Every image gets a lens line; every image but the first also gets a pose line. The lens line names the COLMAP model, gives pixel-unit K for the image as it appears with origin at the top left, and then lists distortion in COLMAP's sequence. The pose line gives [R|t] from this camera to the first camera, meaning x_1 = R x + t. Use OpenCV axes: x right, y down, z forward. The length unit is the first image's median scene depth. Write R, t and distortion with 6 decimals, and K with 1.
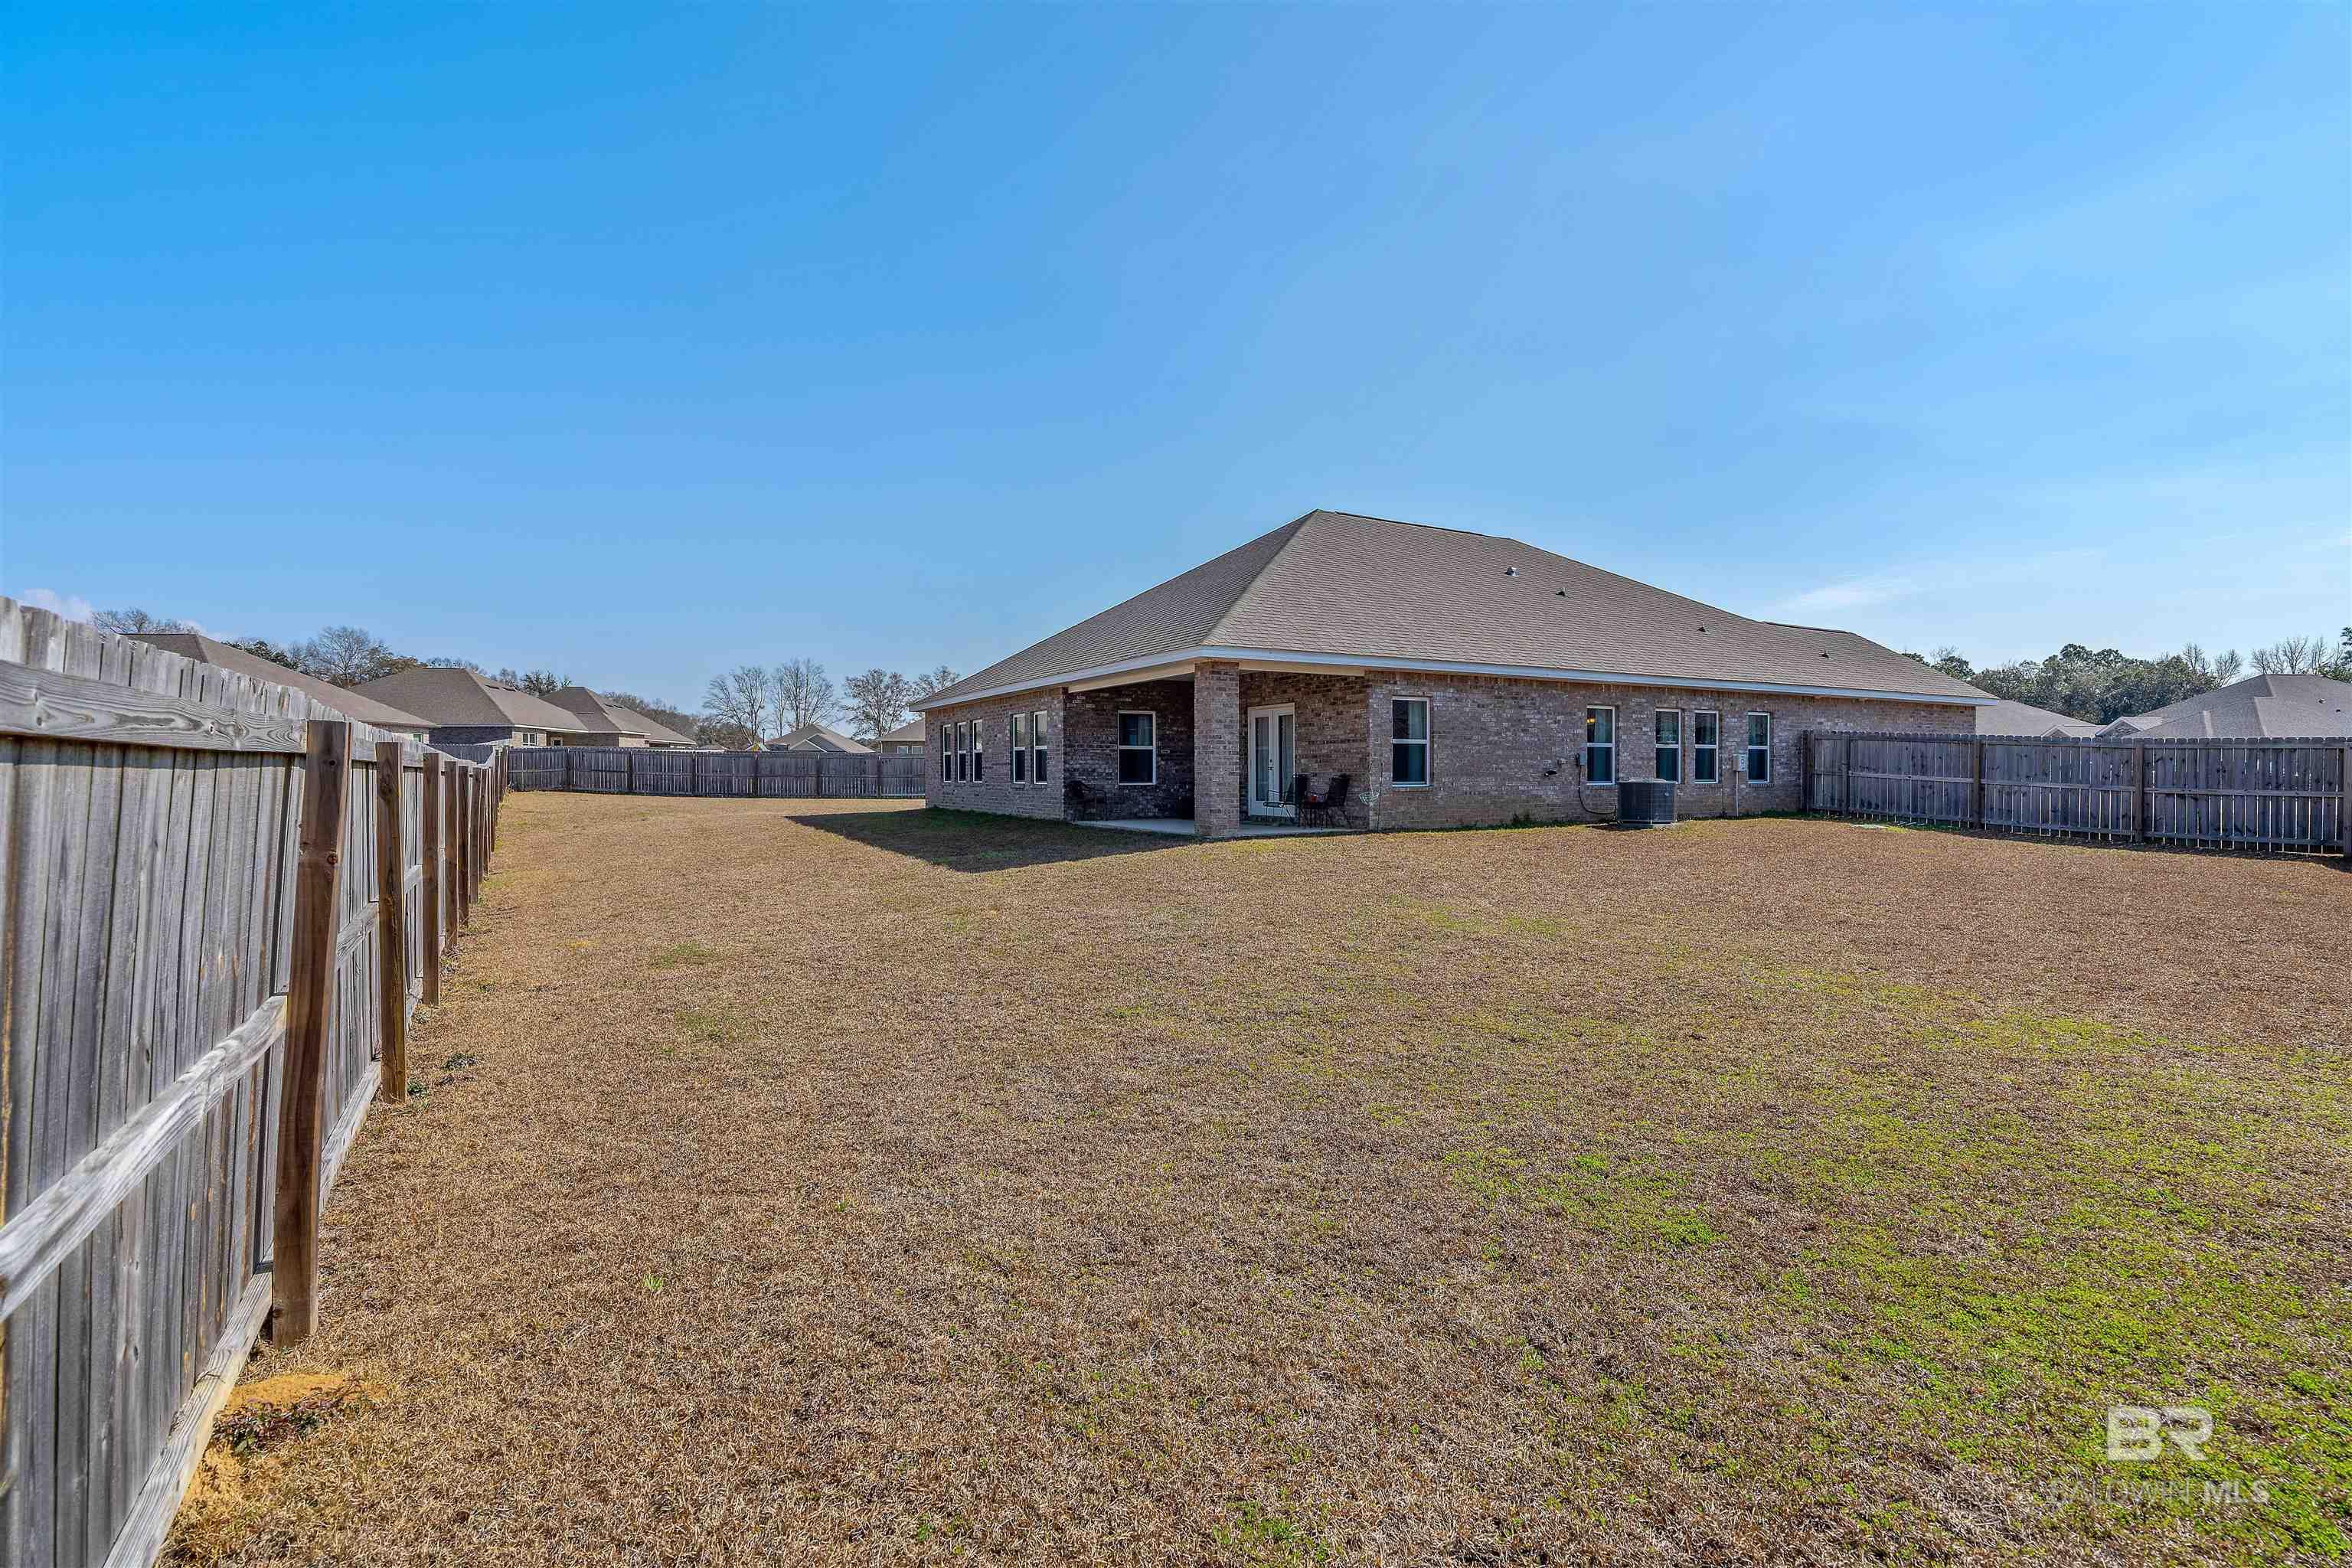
lens RADIAL K [[1095.9, 0, 1175.6], [0, 1095.9, 778.1], [0, 0, 1]] dist [-0.000034, 0.000023]
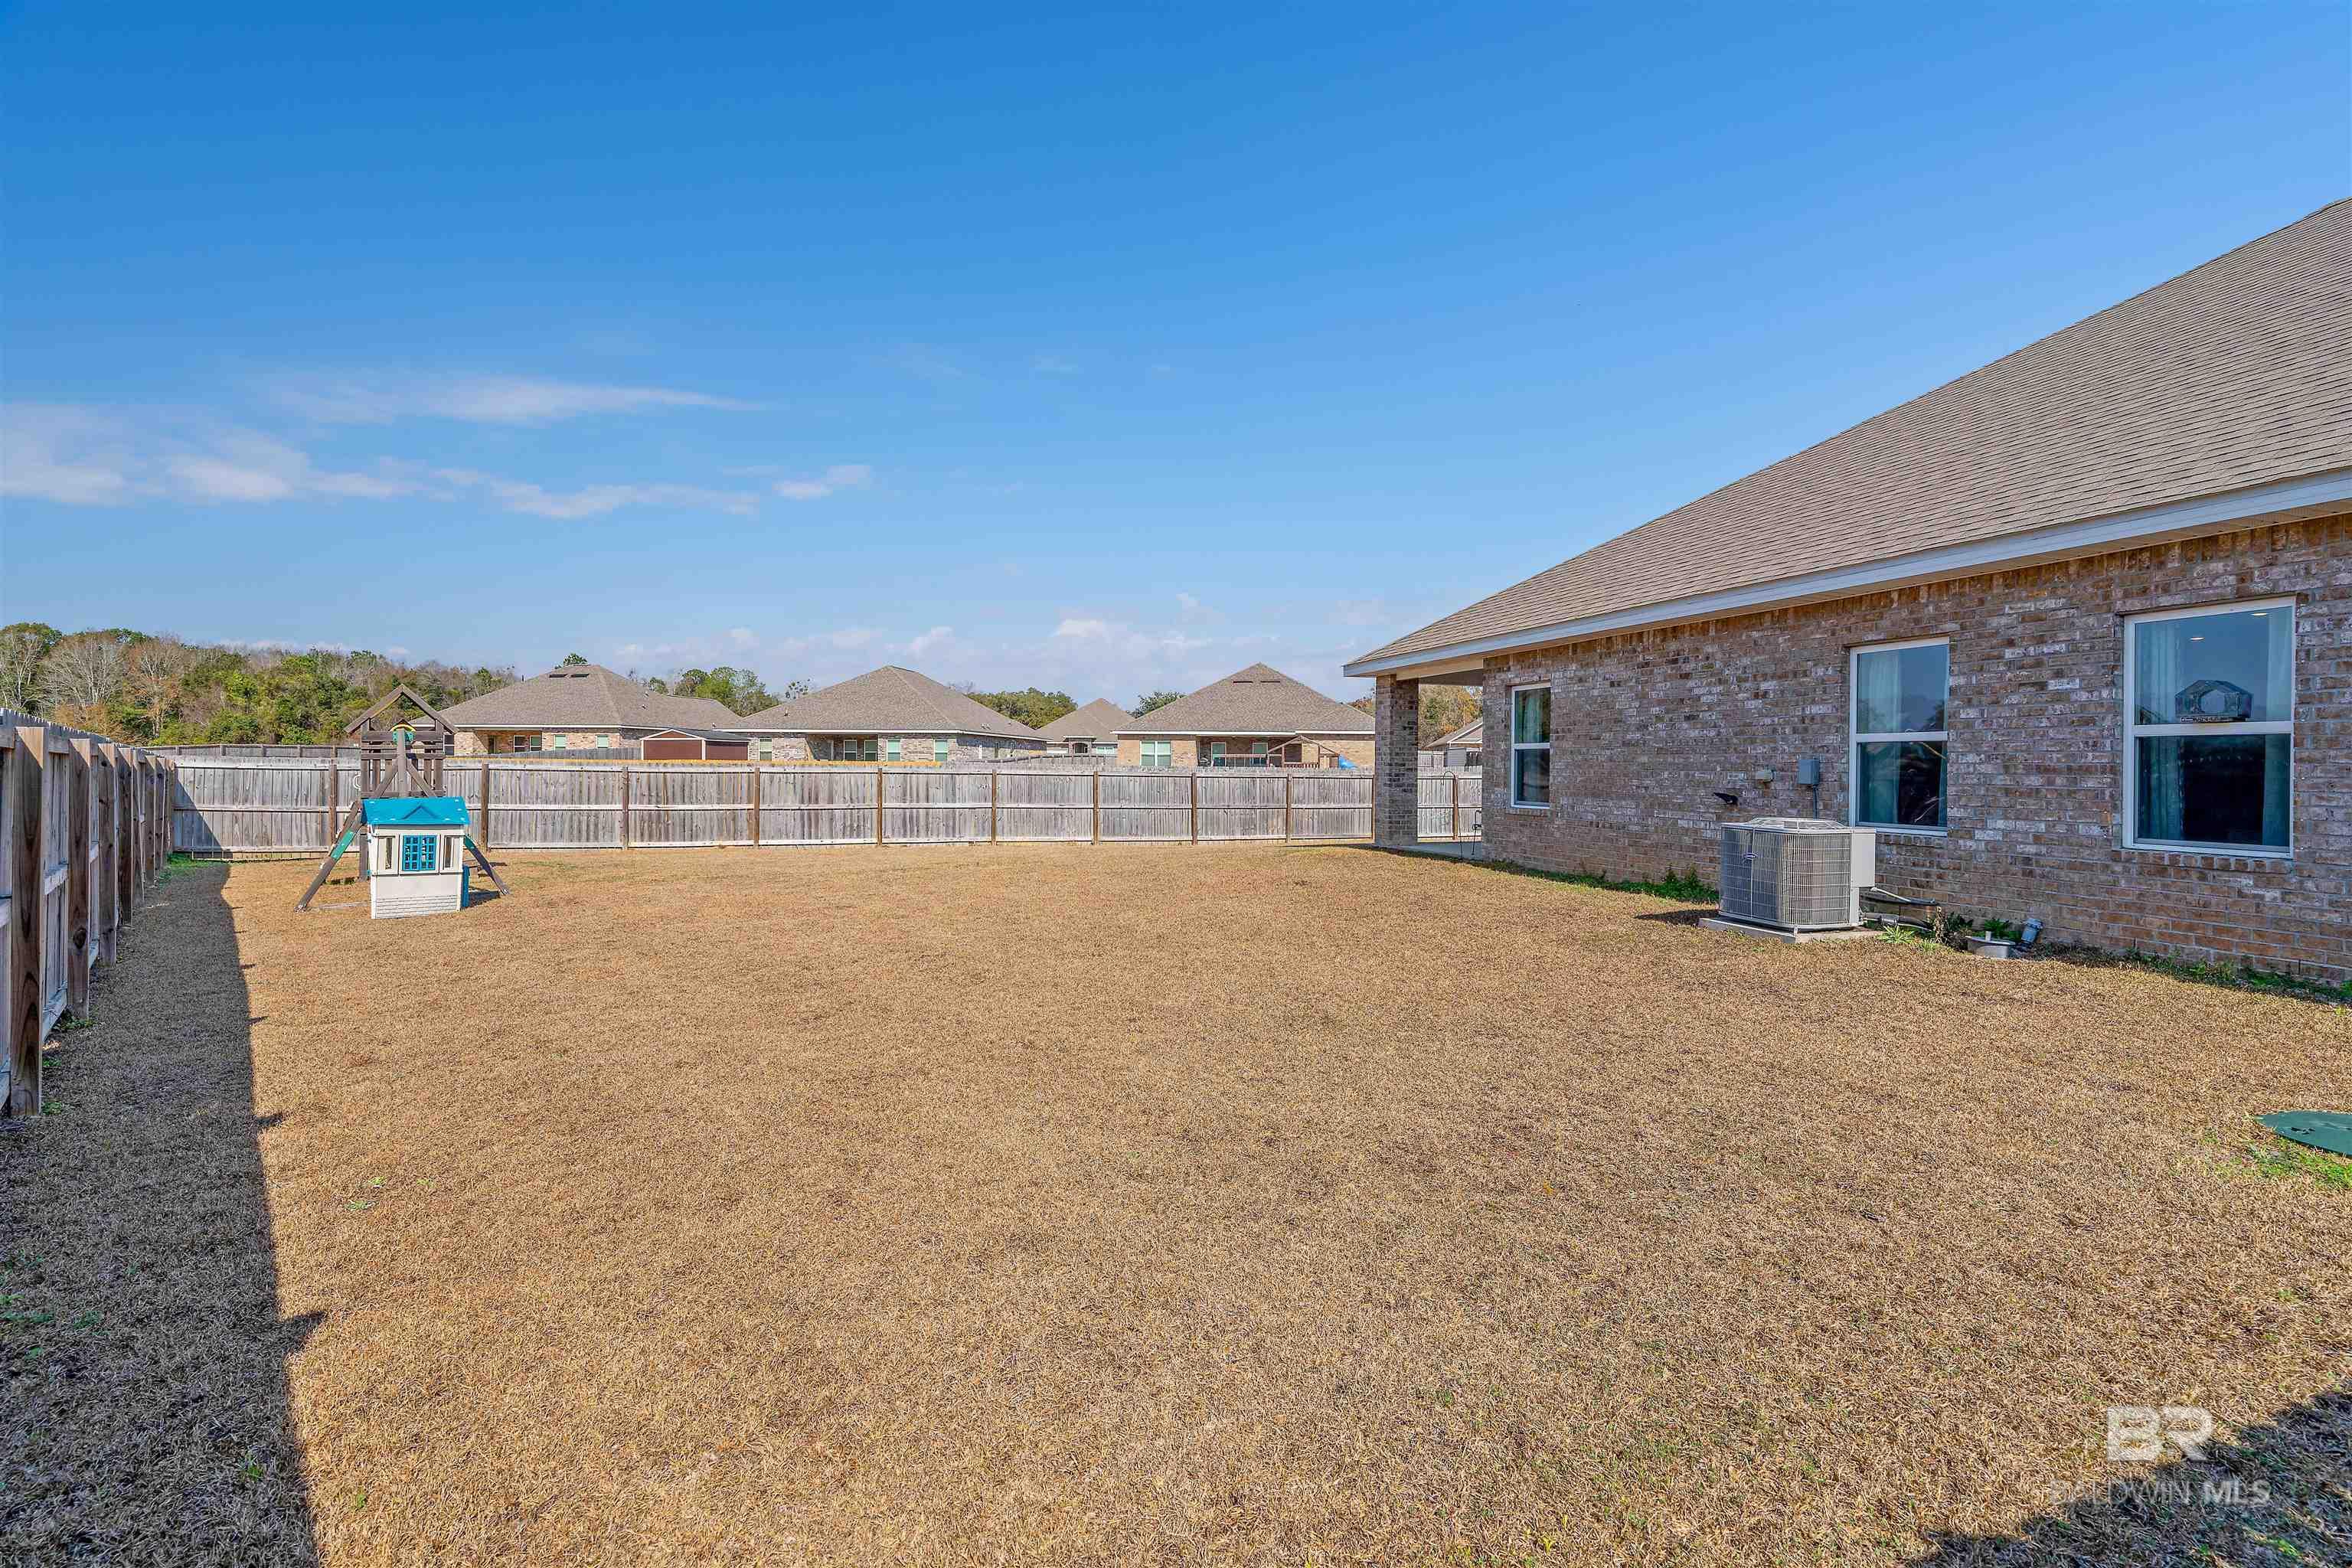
lens RADIAL K [[1095.9, 0, 1169.9], [0, 1095.9, 764.2], [0, 0, 1]] dist [-0.000034, 0.000023]
pose [[-0.240212, -0.006907, -0.970696, 0.914442], [-0.018530, 0.999825, -0.002529, -0.014534], [0.970544, 0.017379, -0.240298, 0.890255]]
